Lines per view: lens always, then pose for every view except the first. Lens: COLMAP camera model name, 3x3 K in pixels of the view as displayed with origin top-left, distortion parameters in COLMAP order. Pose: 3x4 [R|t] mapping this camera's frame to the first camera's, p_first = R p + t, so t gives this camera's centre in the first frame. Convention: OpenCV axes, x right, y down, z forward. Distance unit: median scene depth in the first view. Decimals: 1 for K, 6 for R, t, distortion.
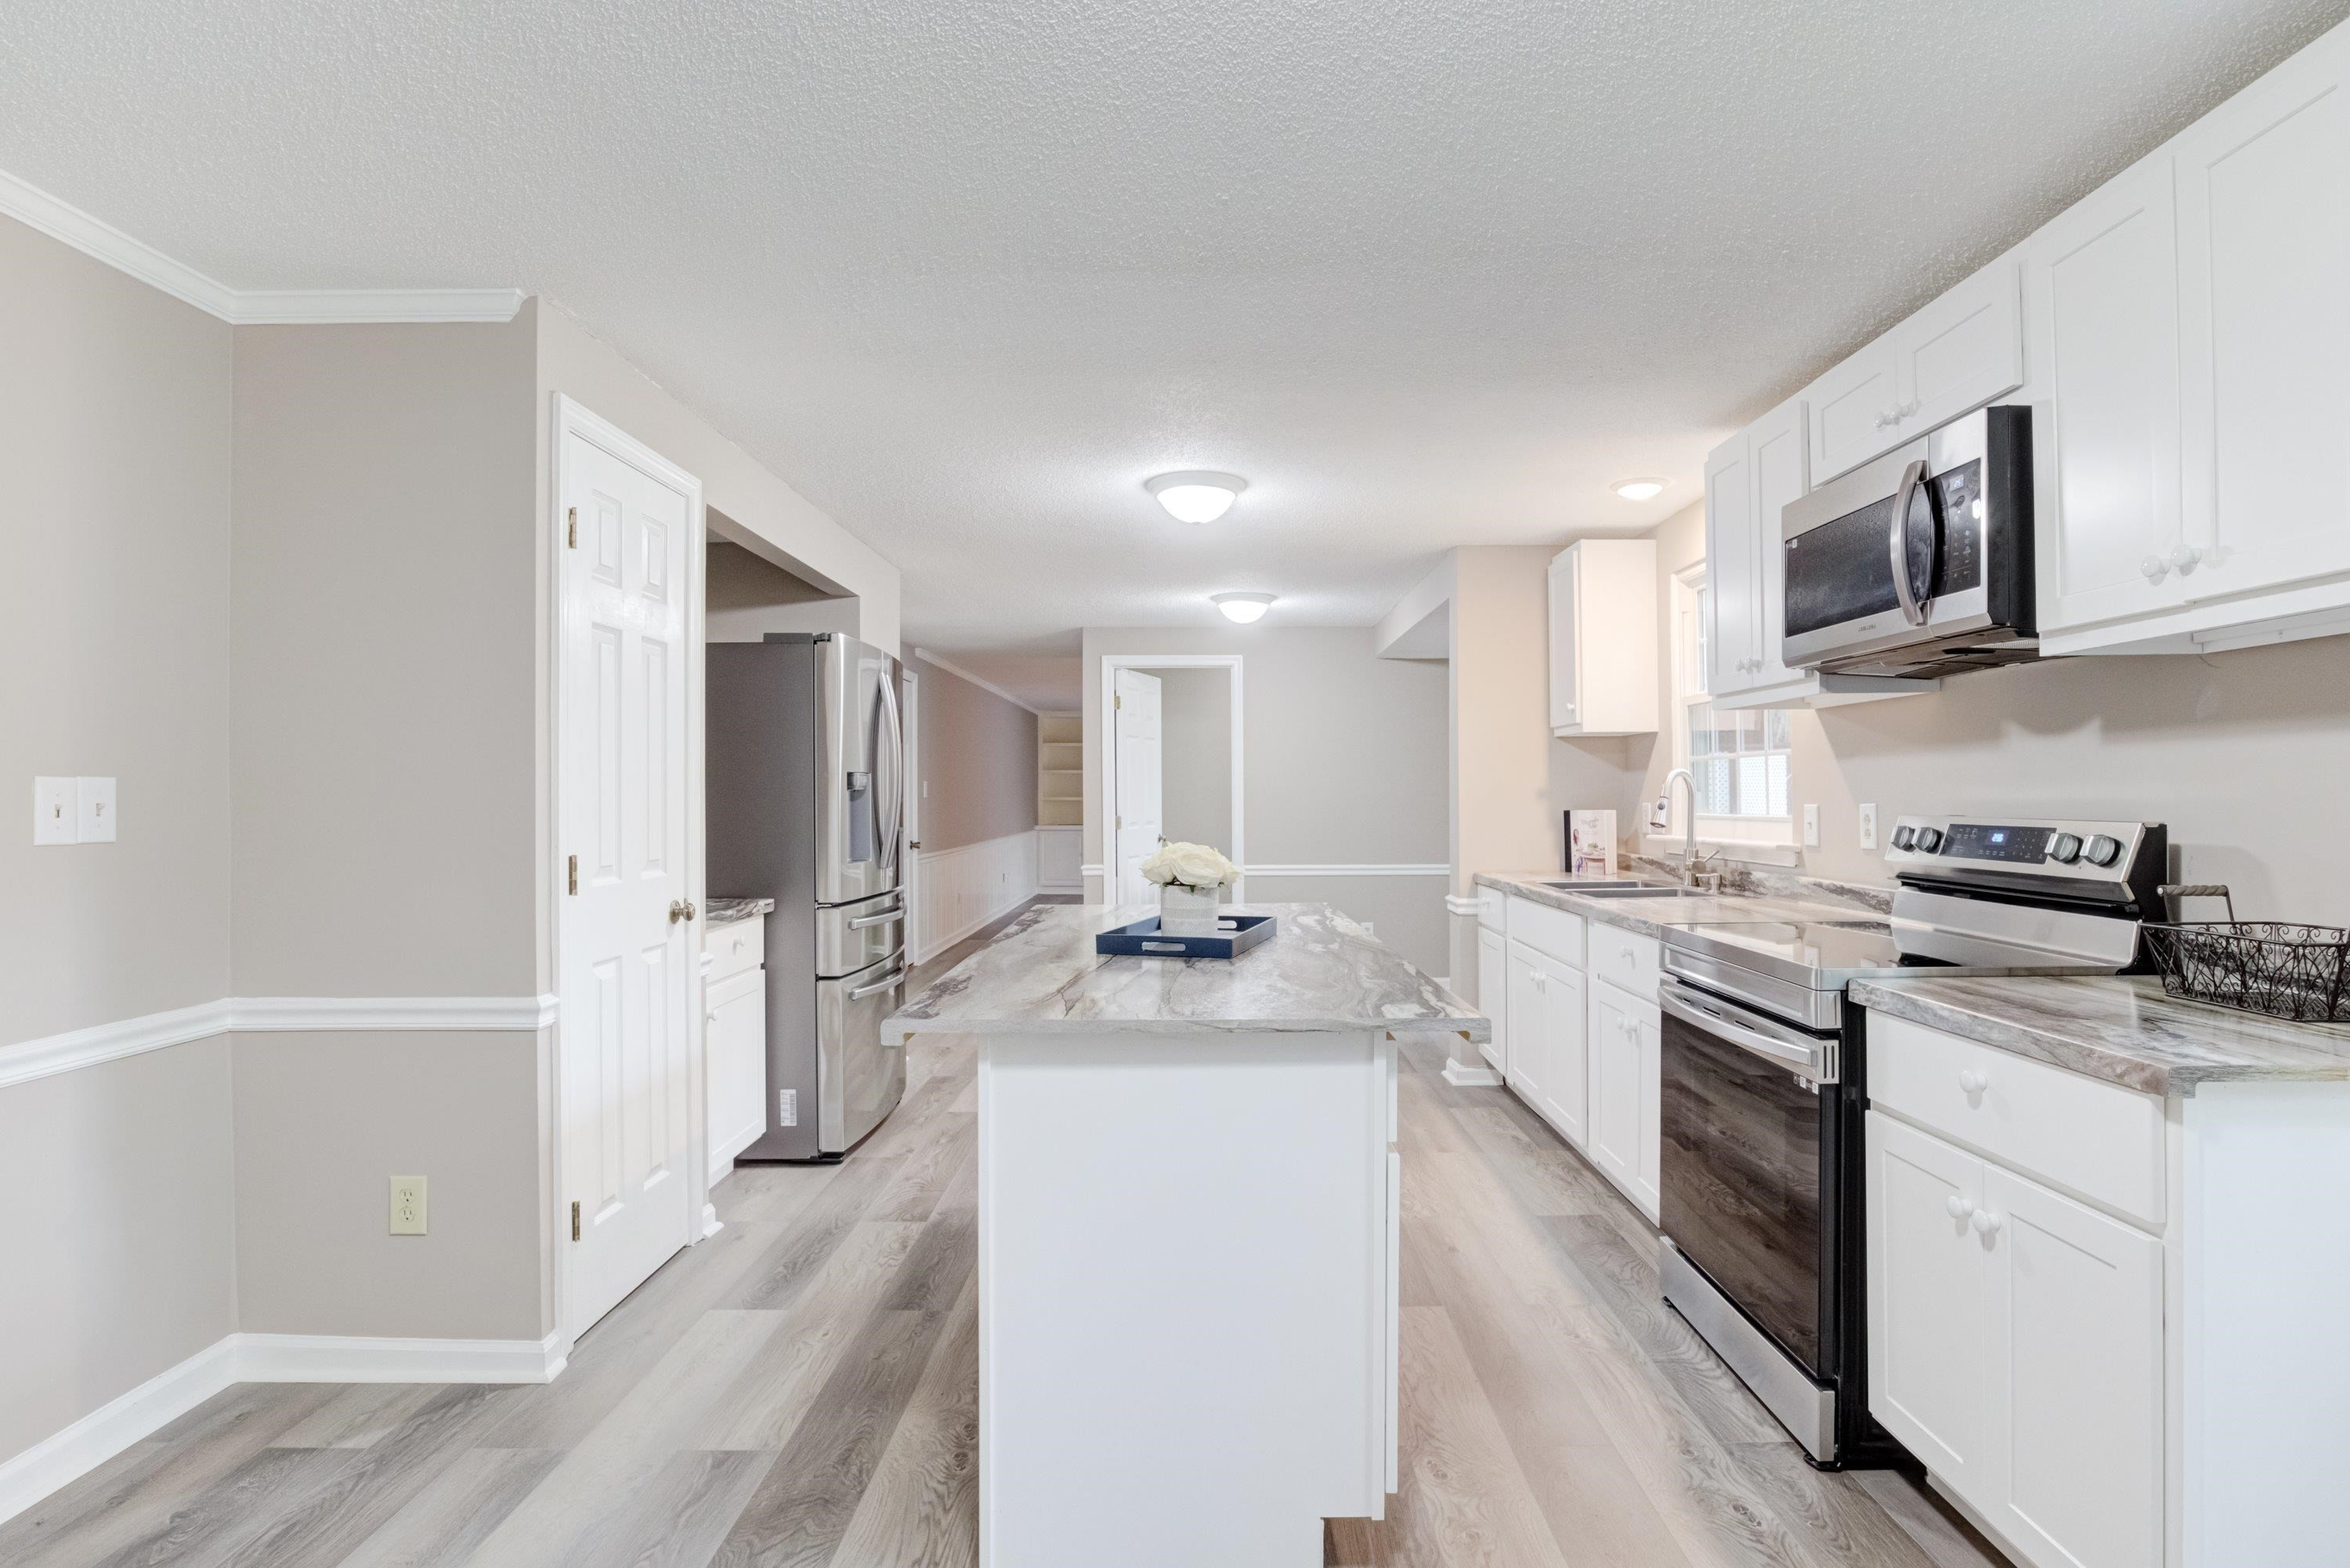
lens RADIAL K [[1190.0, 0, 1191.9], [0, 1190.0, 786.1], [0, 0, 1]] dist [-0.029257, 0.009990]
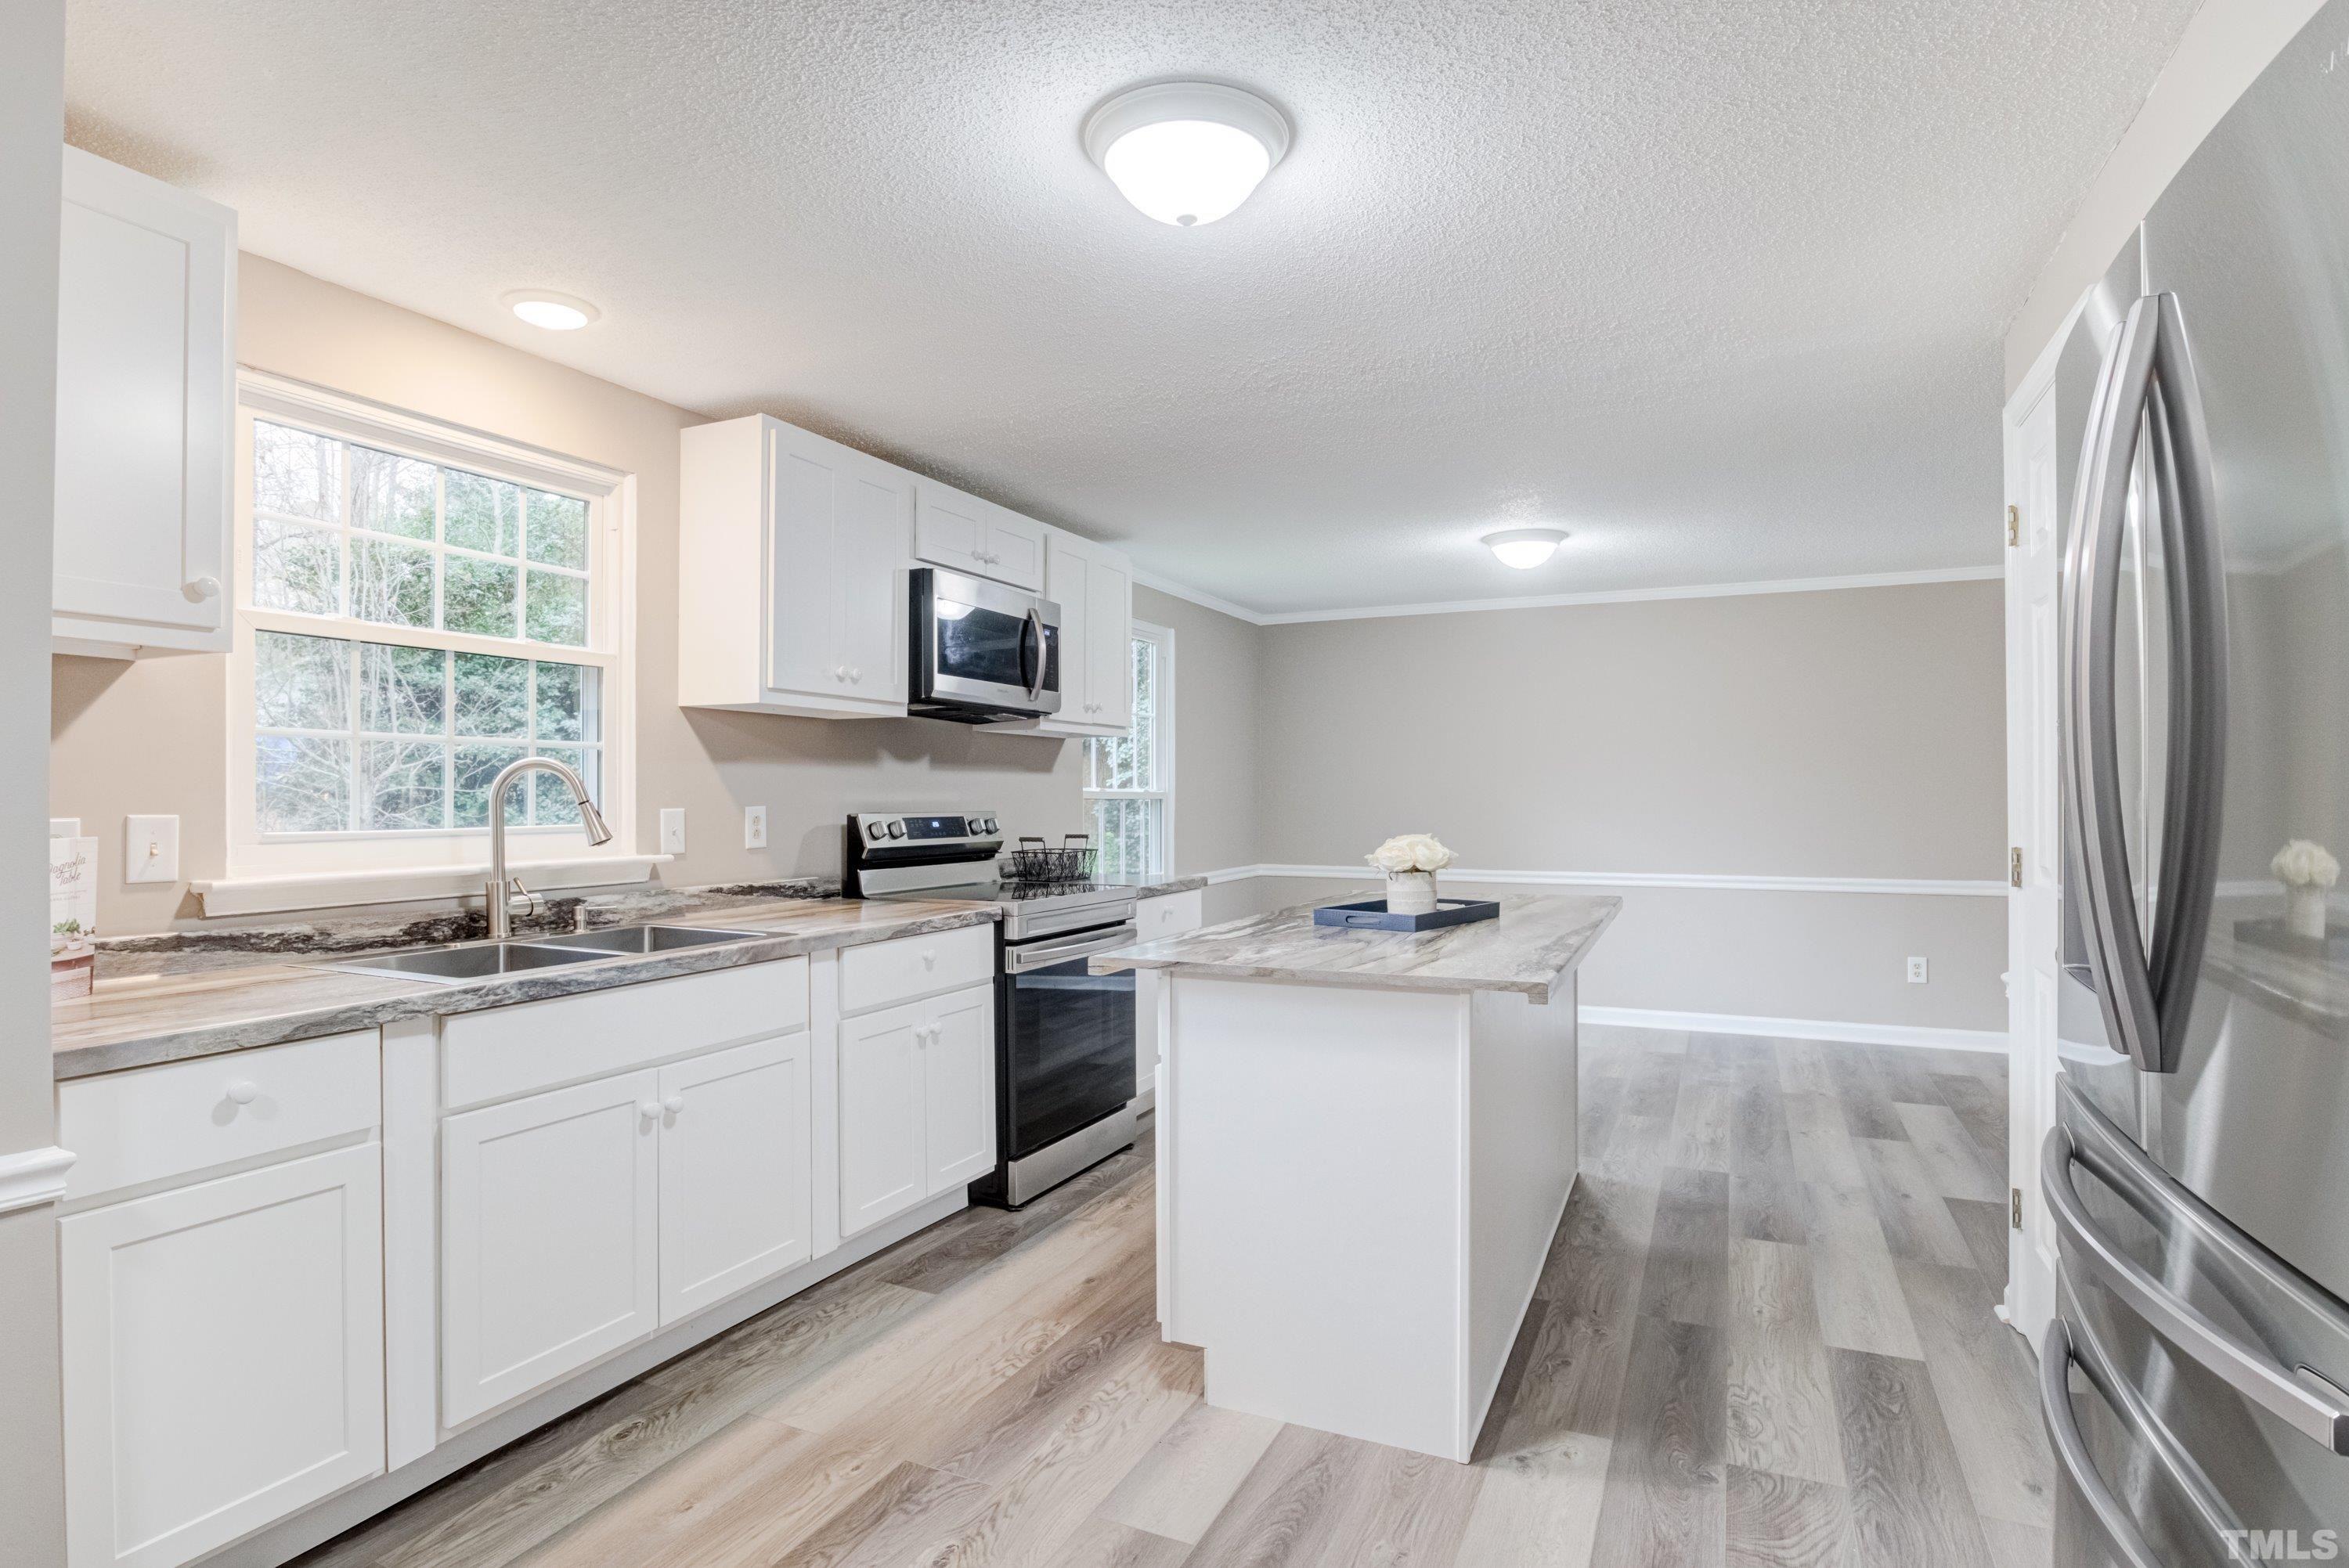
lens RADIAL K [[1182.7, 0, 1202.1], [0, 1182.7, 791.7], [0, 0, 1]] dist [-0.025999, 0.006341]
pose [[-0.913541, 0.010216, 0.406619, -0.273623], [0.004419, 0.999875, -0.015193, 0.021961], [-0.406723, -0.012082, -0.913472, 2.046790]]
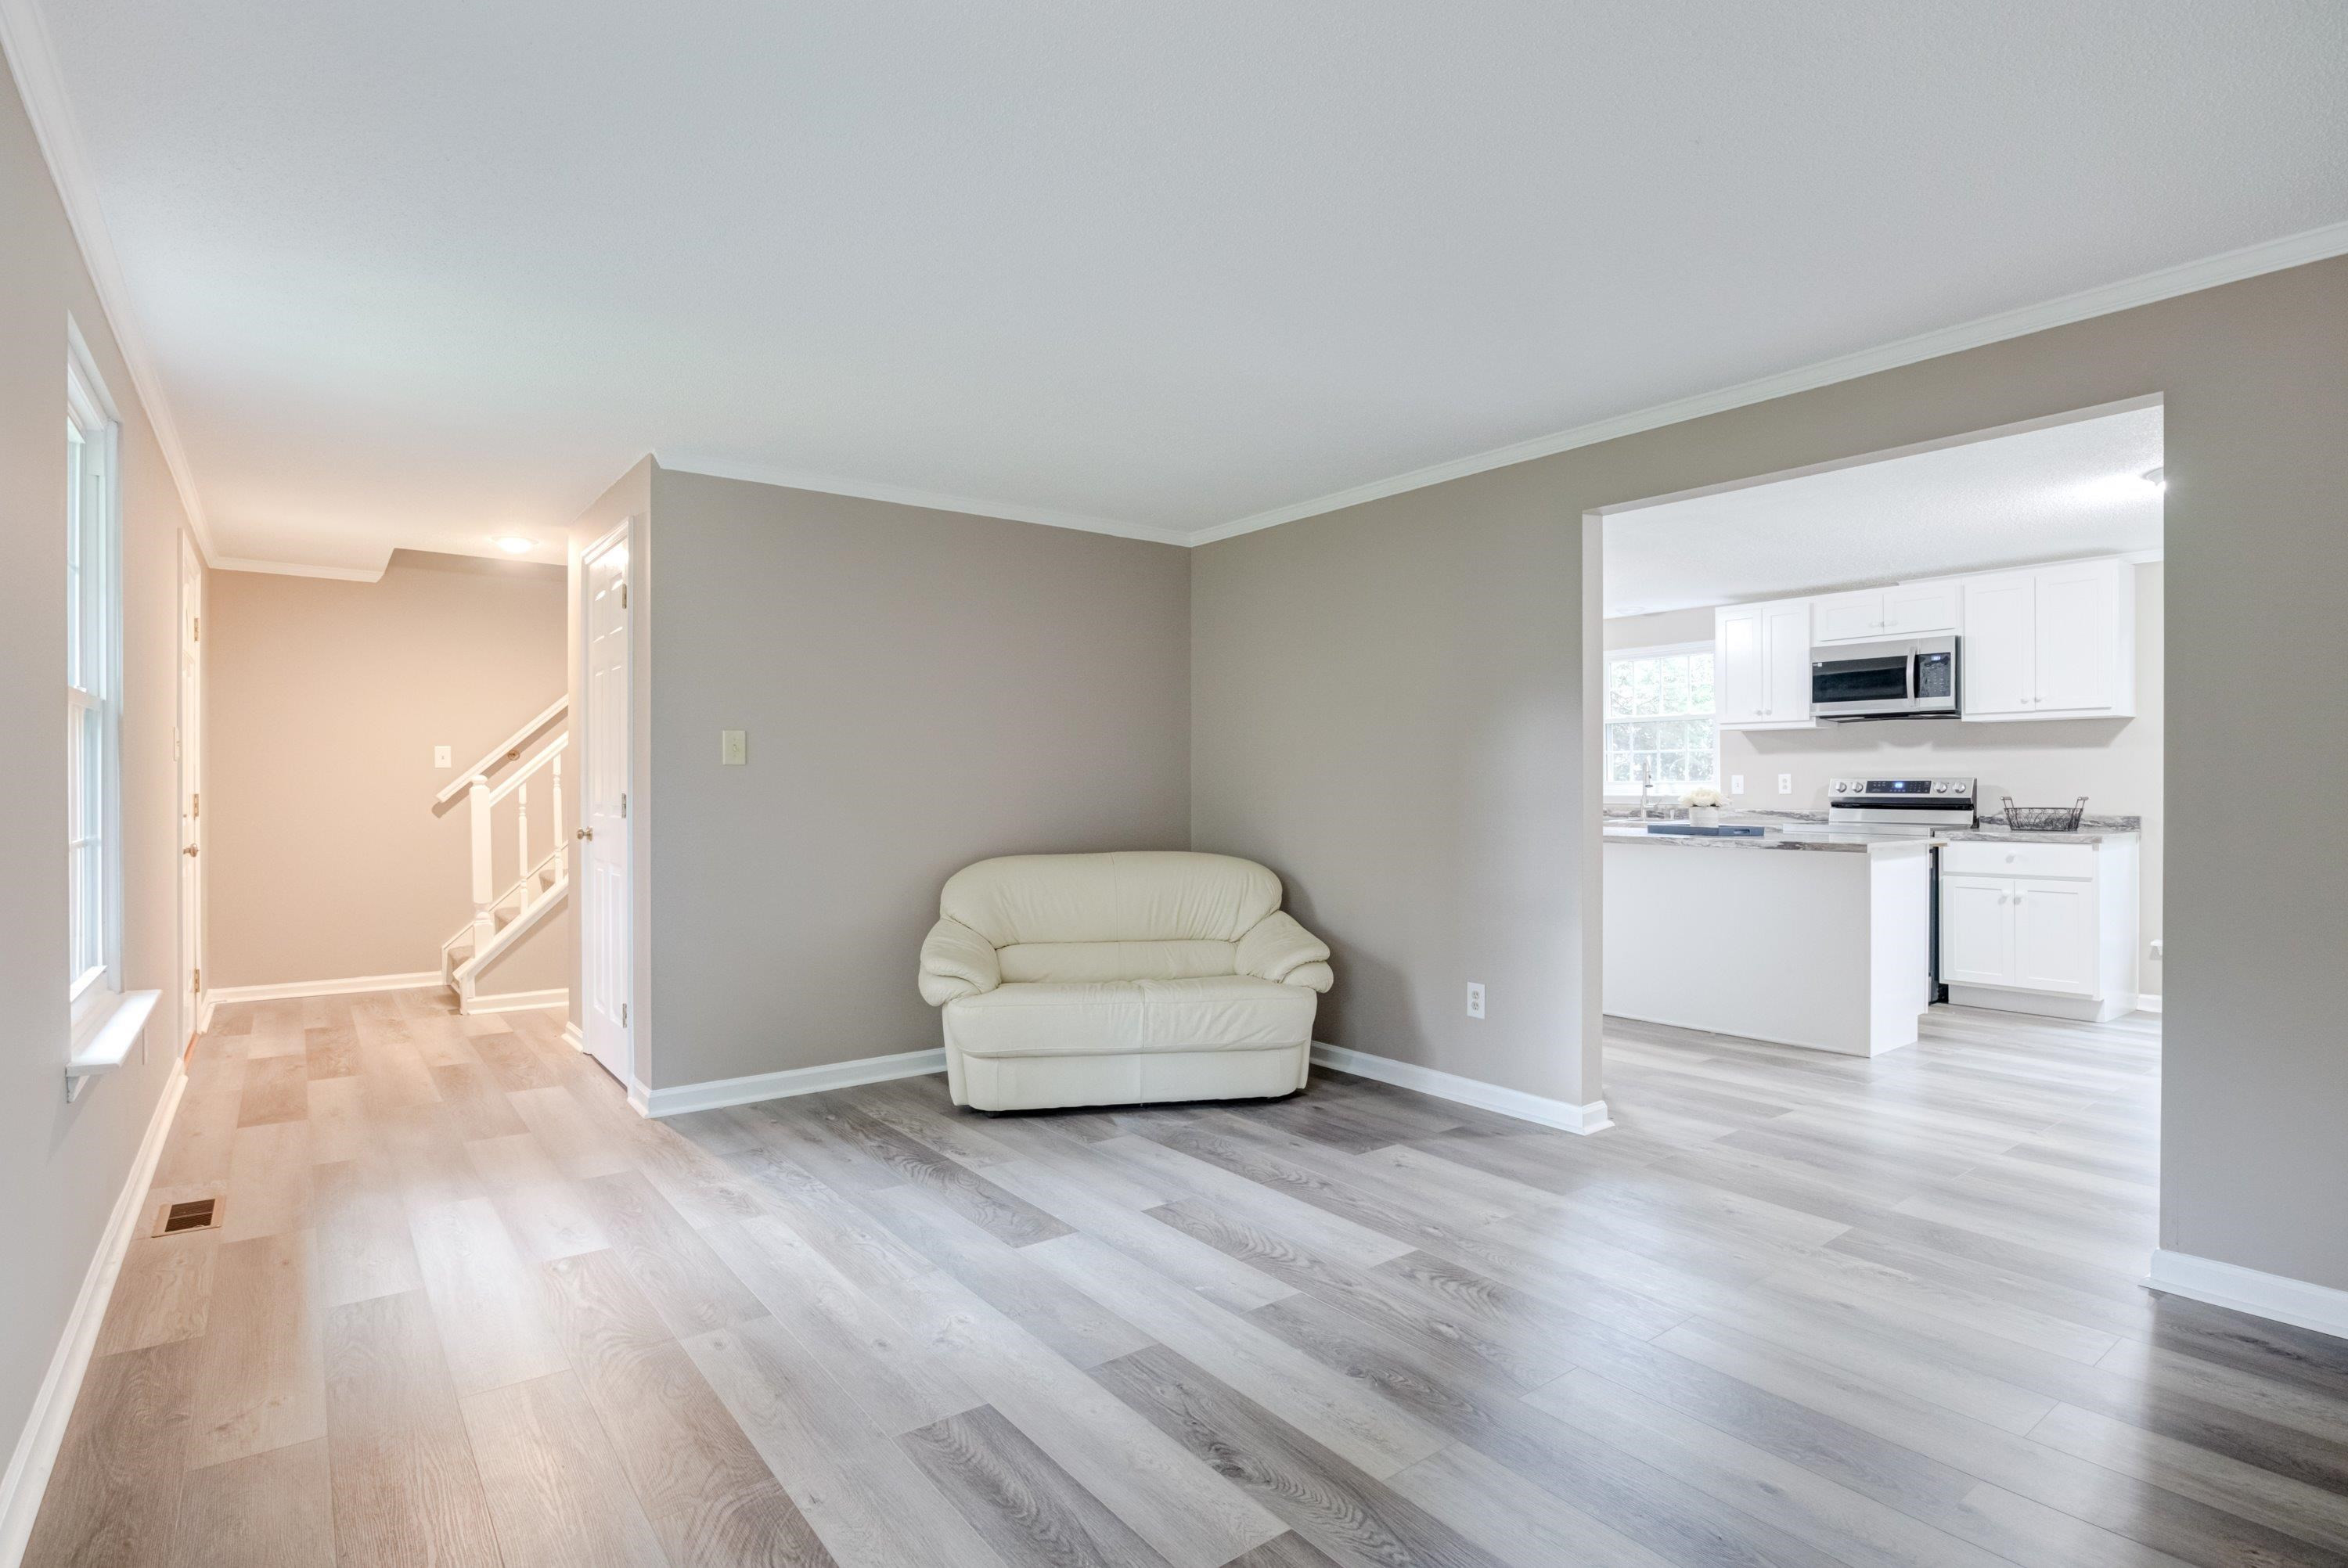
lens RADIAL K [[1188.9, 0, 1190.8], [0, 1188.9, 786.1], [0, 0, 1]] dist [-0.029257, 0.009990]
pose [[0.787271, 0.004962, 0.616587, -1.956775], [-0.010086, 0.999937, 0.004831, 0.043020], [-0.616525, -0.010022, 0.787272, -0.102632]]
